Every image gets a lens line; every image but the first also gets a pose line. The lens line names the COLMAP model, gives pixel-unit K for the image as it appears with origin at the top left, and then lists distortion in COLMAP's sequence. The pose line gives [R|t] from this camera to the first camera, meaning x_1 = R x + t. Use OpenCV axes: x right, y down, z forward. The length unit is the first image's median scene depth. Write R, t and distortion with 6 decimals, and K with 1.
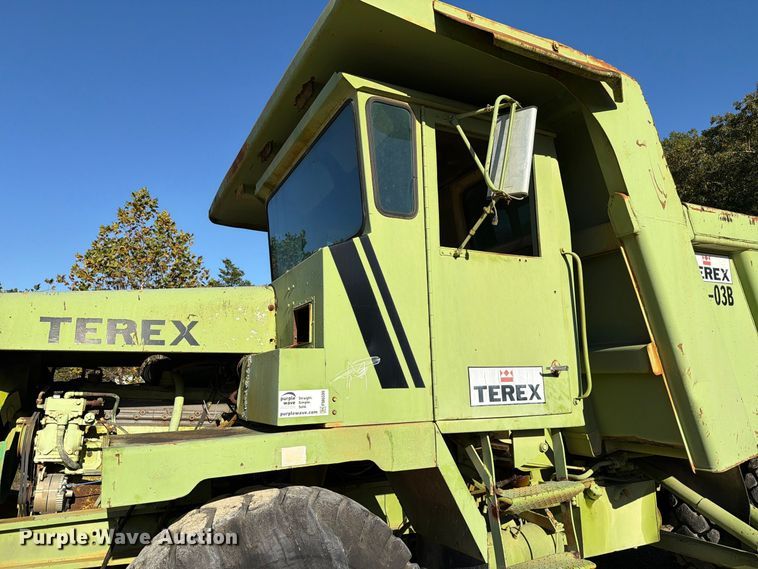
lens RADIAL K [[530.5, 0, 375.4], [0, 530.5, 284.3], [0, 0, 1]] dist [0.068812, -0.090524]
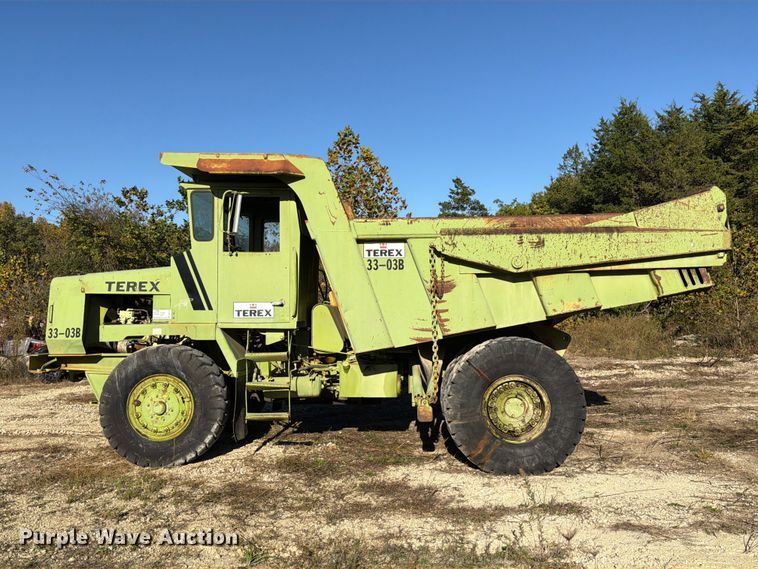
lens RADIAL K [[637.4, 0, 386.5], [0, 637.4, 285.7], [0, 0, 1]] dist [0.181679, -0.398035]
pose [[0.881274, 0.004452, -0.472584, 2.046156], [0.066815, 0.988739, 0.133910, -0.248507], [0.467858, -0.149587, 0.871052, -1.142895]]
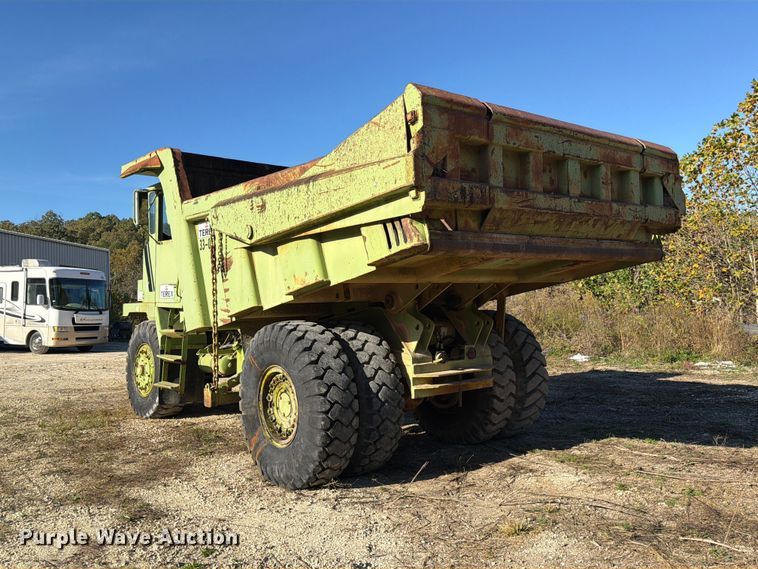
lens RADIAL K [[637.4, 0, 386.5], [0, 637.4, 285.7], [0, 0, 1]] dist [0.181679, -0.398035]
pose [[0.219778, 0.000207, -0.975550, 3.537685], [0.171582, 0.984403, 0.038864, 0.218143], [0.960342, -0.175928, 0.216315, 1.321240]]
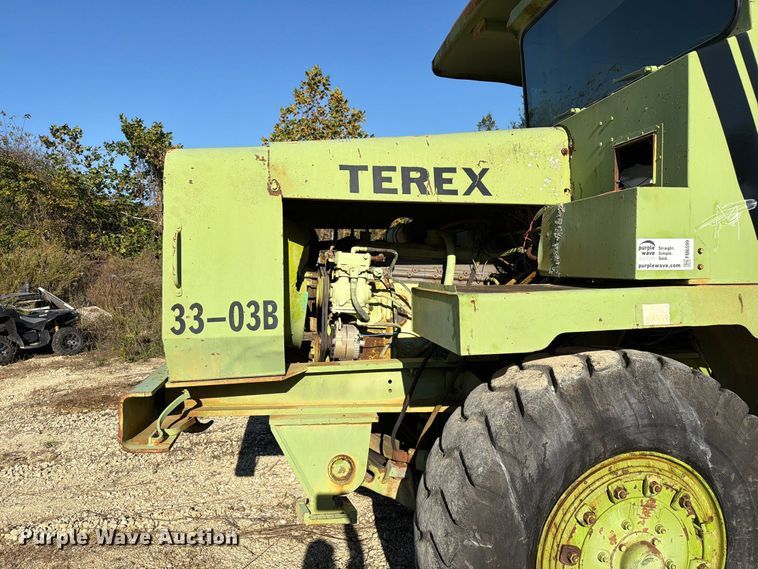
lens RADIAL K [[530.5, 0, 375.4], [0, 530.5, 284.3], [0, 0, 1]] dist [0.068812, -0.090524]
pose [[0.958274, 0.024930, -0.284762, -0.260179], [0.038729, 0.975681, 0.215748, 0.059257], [0.283215, -0.217774, 0.934004, 0.077588]]
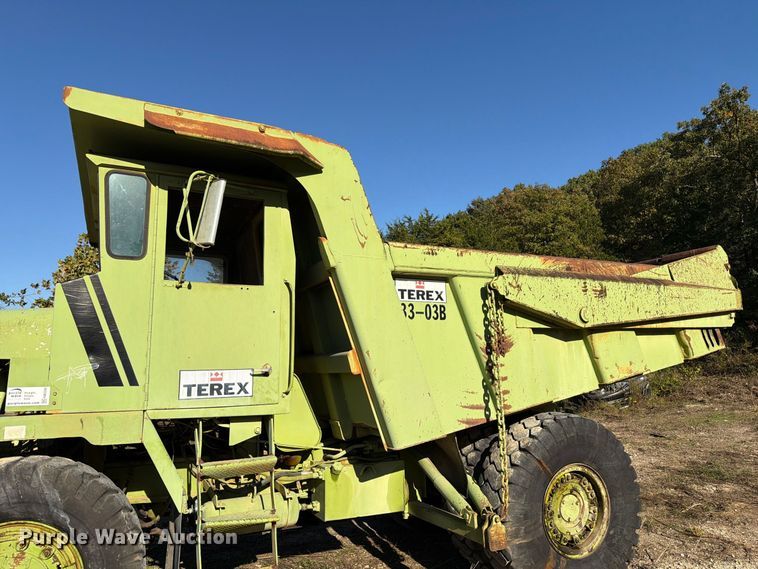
lens RADIAL K [[530.5, 0, 375.4], [0, 530.5, 284.3], [0, 0, 1]] dist [0.068812, -0.090524]
pose [[0.999834, -0.003632, -0.017850, 0.654029], [0.003641, 0.999993, 0.000488, -0.057710], [0.017848, -0.000553, 0.999841, -0.327426]]
